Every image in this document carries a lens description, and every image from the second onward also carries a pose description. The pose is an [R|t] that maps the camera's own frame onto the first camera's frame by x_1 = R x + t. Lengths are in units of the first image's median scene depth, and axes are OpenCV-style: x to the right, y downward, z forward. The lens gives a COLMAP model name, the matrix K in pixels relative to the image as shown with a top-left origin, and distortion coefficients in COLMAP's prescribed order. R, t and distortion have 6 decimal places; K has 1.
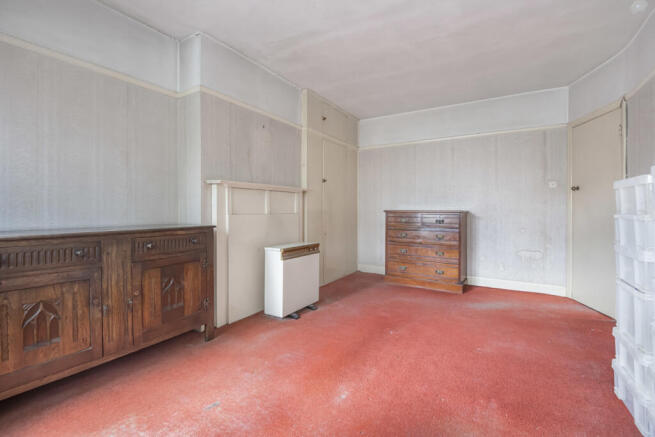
lens RADIAL K [[295.9, 0, 327.7], [0, 295.9, 210.9], [0, 0, 1]] dist [-0.011546, -0.000118]
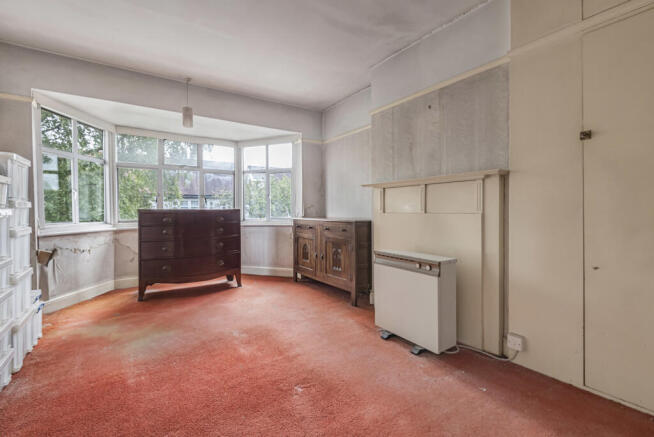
lens RADIAL K [[295.4, 0, 327.2], [0, 295.4, 210.9], [0, 0, 1]] dist [-0.011546, -0.000118]
pose [[-0.405784, 0.007726, -0.913936, 0.649020], [0.003497, 0.999970, 0.006901, -0.003572], [0.913962, -0.000396, -0.405799, 1.072234]]
